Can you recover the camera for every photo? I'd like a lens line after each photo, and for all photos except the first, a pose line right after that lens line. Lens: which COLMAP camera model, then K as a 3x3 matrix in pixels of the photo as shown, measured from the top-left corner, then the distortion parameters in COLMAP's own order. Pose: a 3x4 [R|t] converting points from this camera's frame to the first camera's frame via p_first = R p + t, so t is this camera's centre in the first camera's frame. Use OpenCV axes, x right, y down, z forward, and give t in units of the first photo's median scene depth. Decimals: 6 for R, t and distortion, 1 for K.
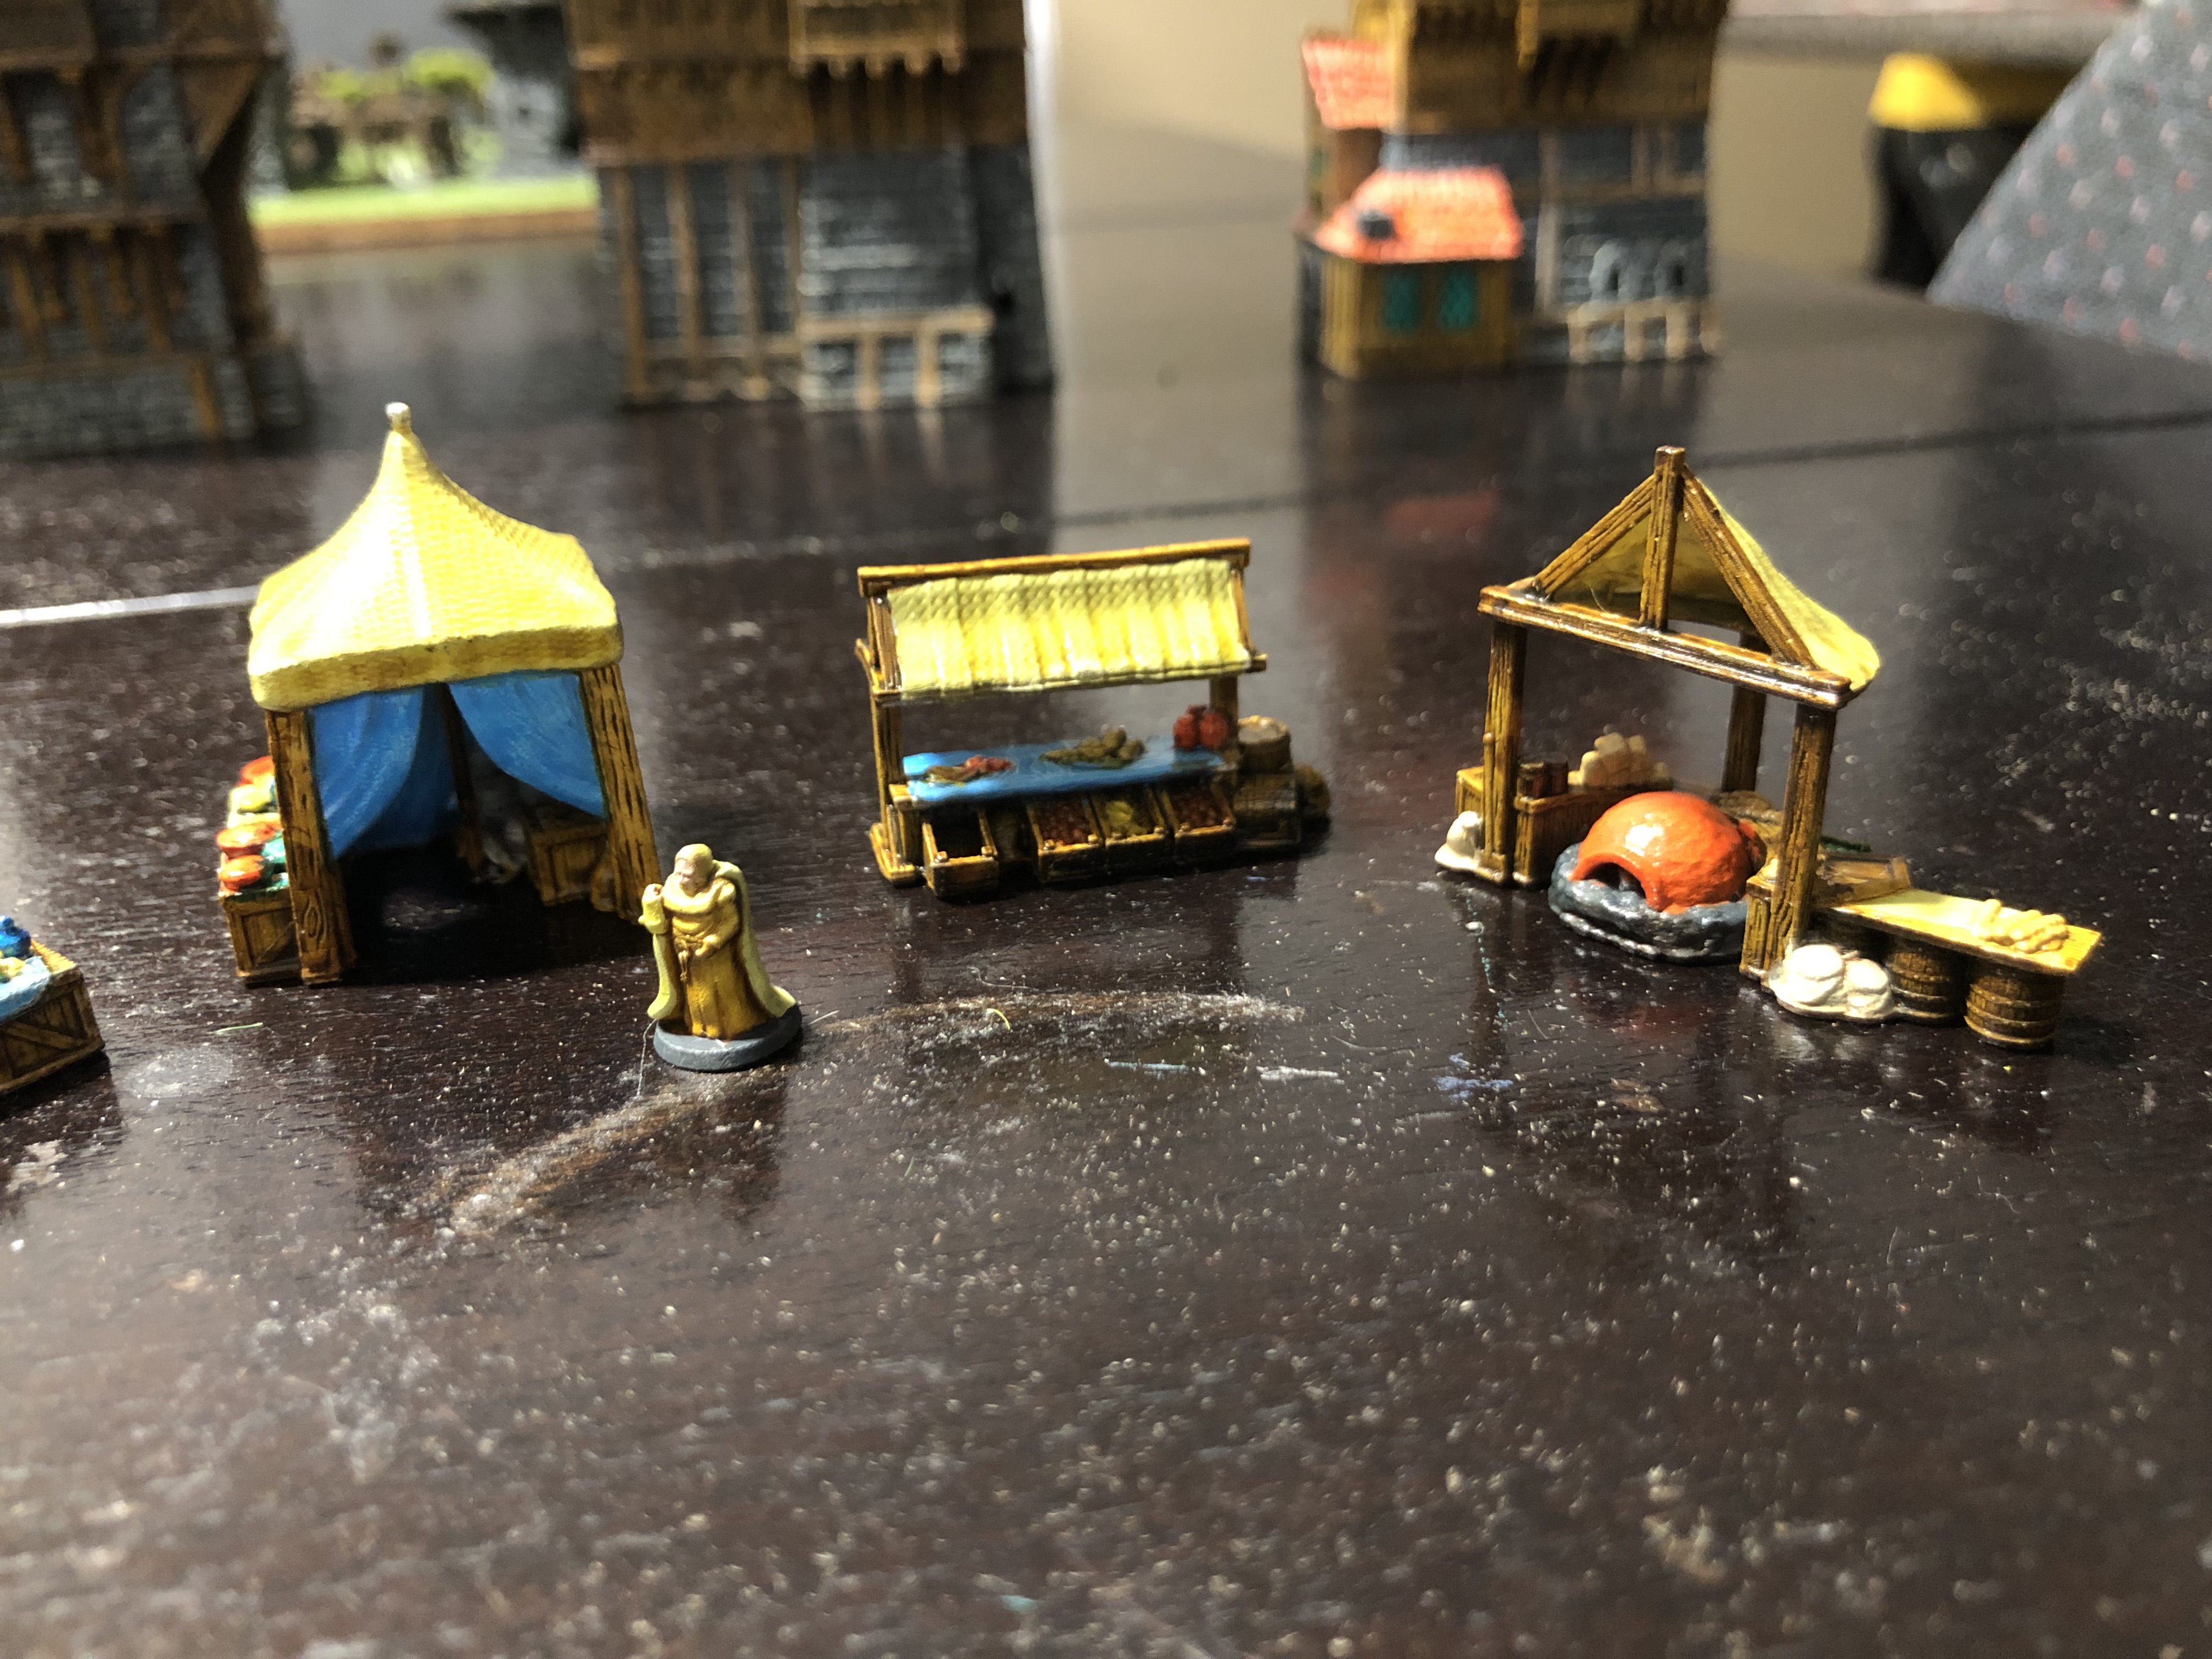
lens RADIAL K [[1888.2, 0, 1096.6], [0, 1888.2, 822.8], [0, 0, 1]] dist [-0.019549, 0.021329]
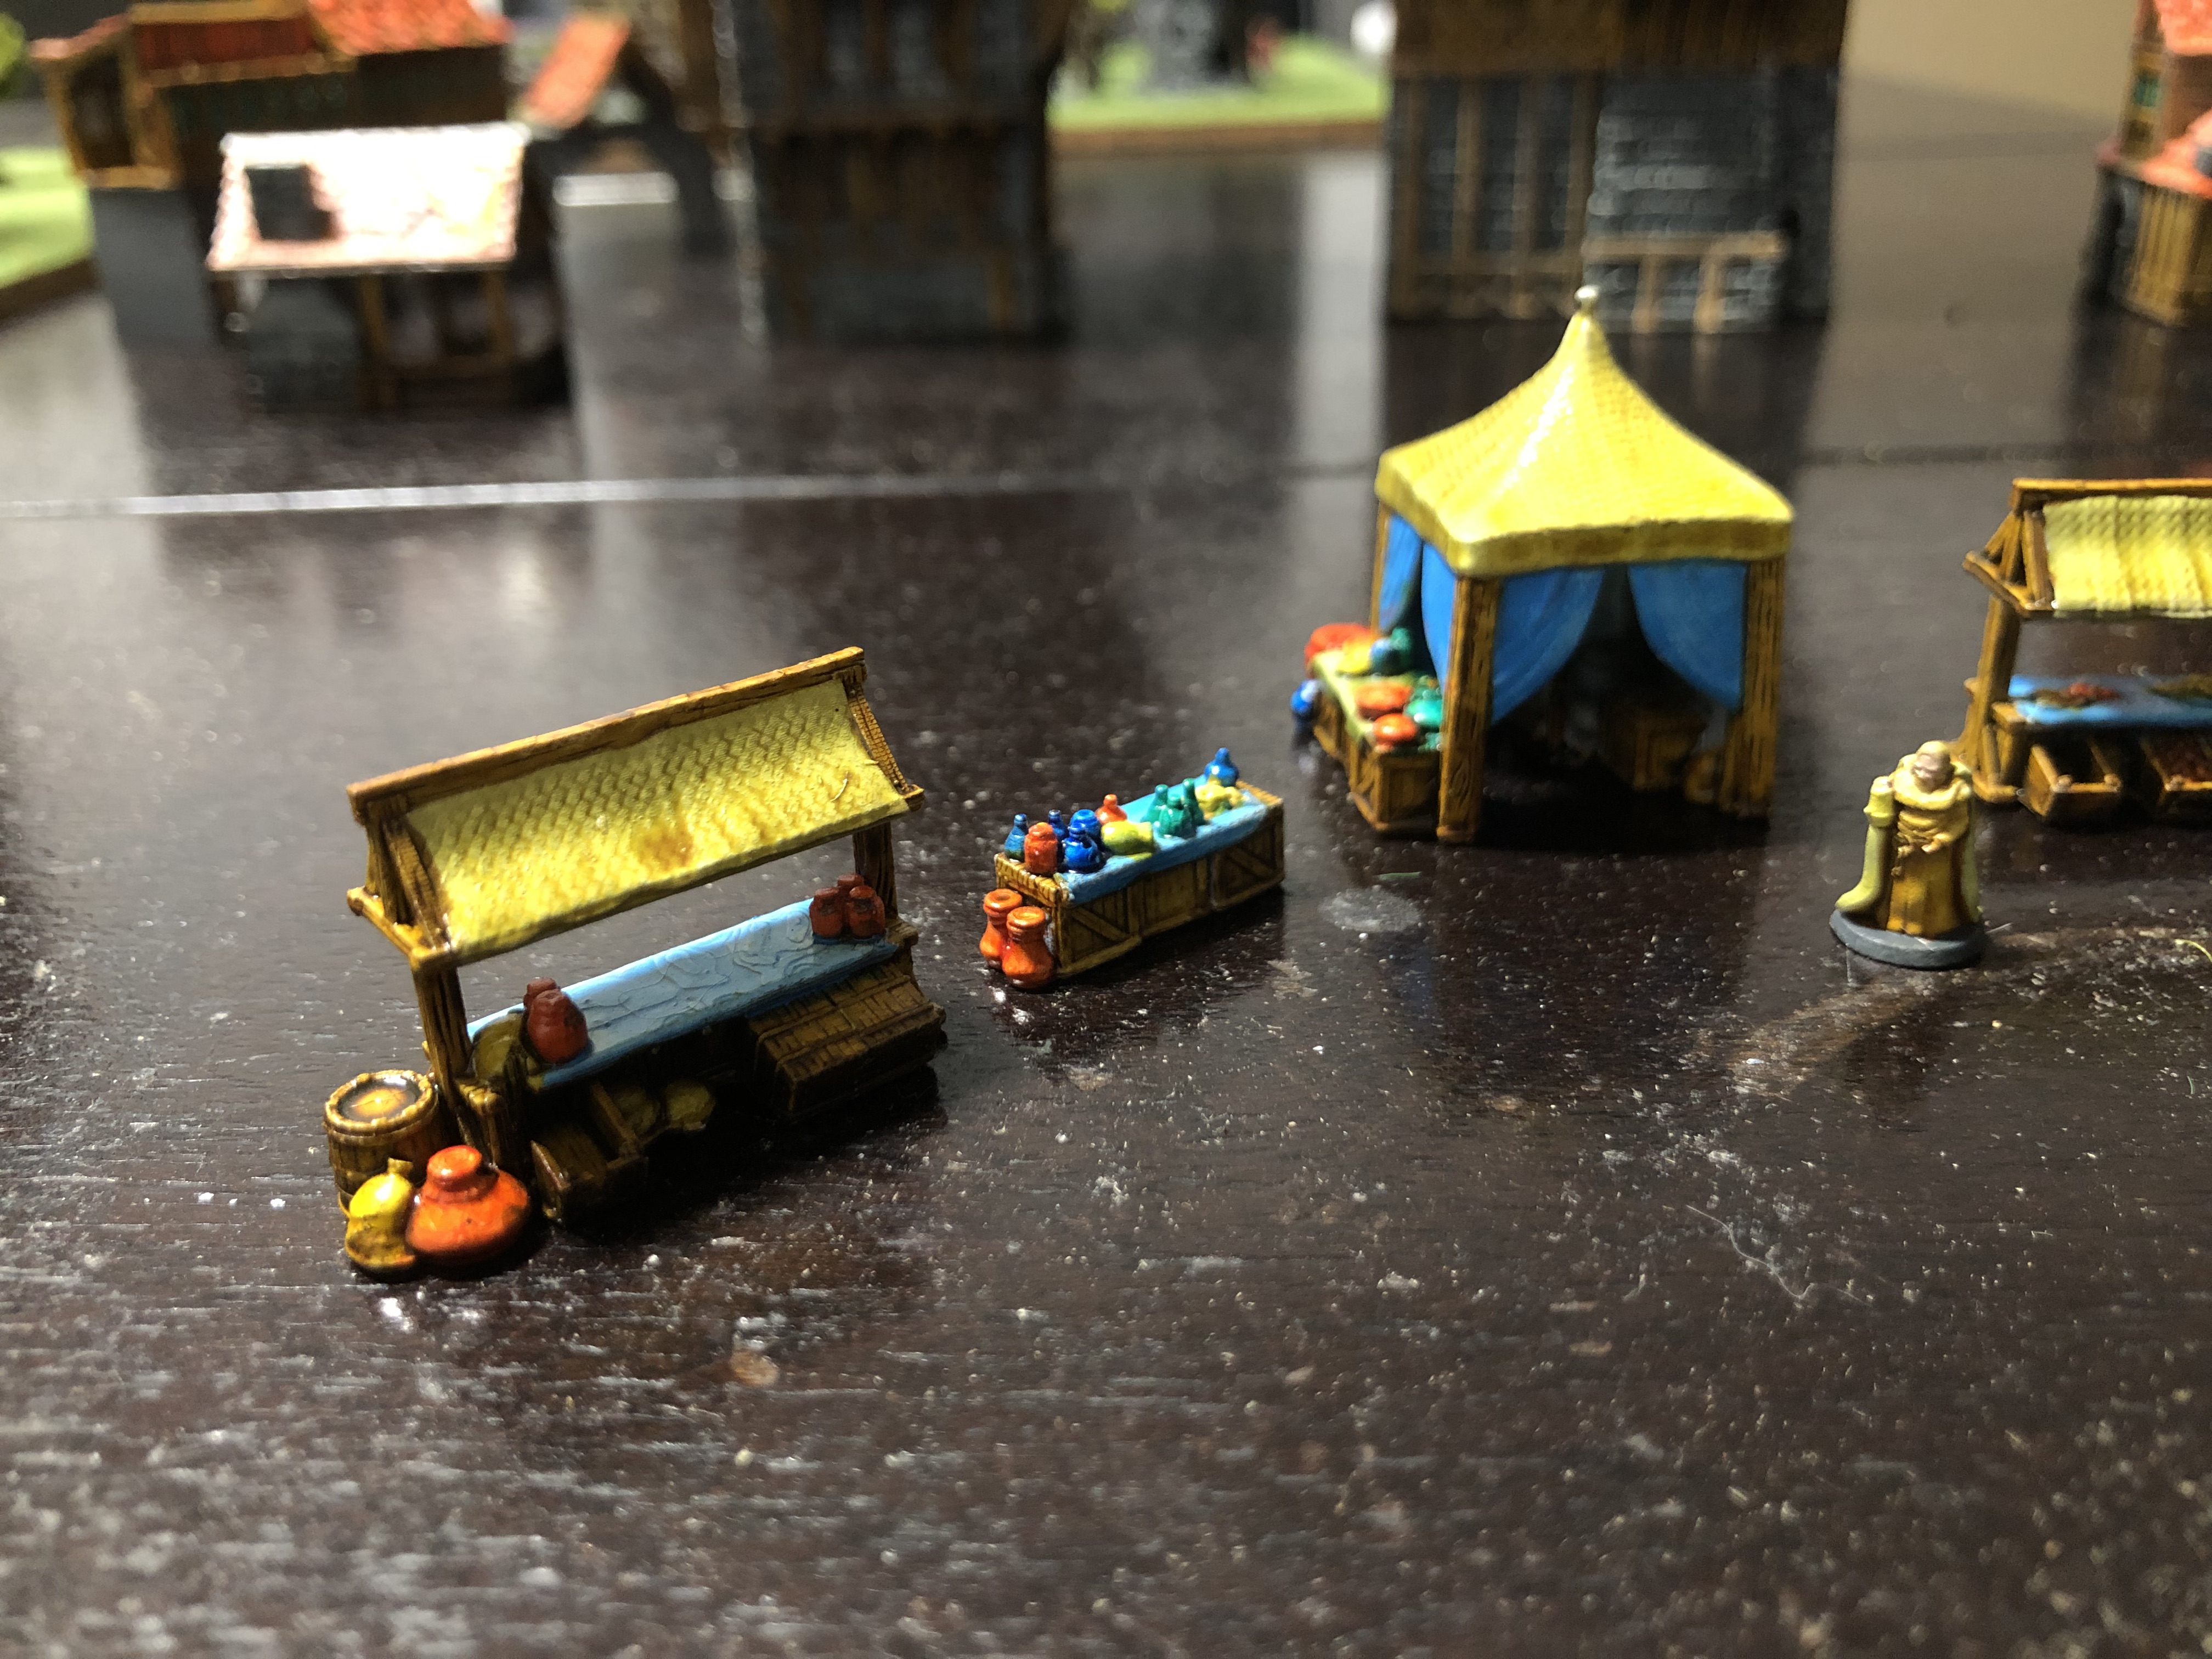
lens RADIAL K [[1888.2, 0, 1090.0], [0, 1888.2, 818.6], [0, 0, 1]] dist [-0.019549, 0.021329]
pose [[0.973118, 0.099981, -0.207472, -0.364895], [-0.093877, 0.994816, 0.039086, 0.046323], [0.210305, -0.018558, 0.977460, -0.059056]]
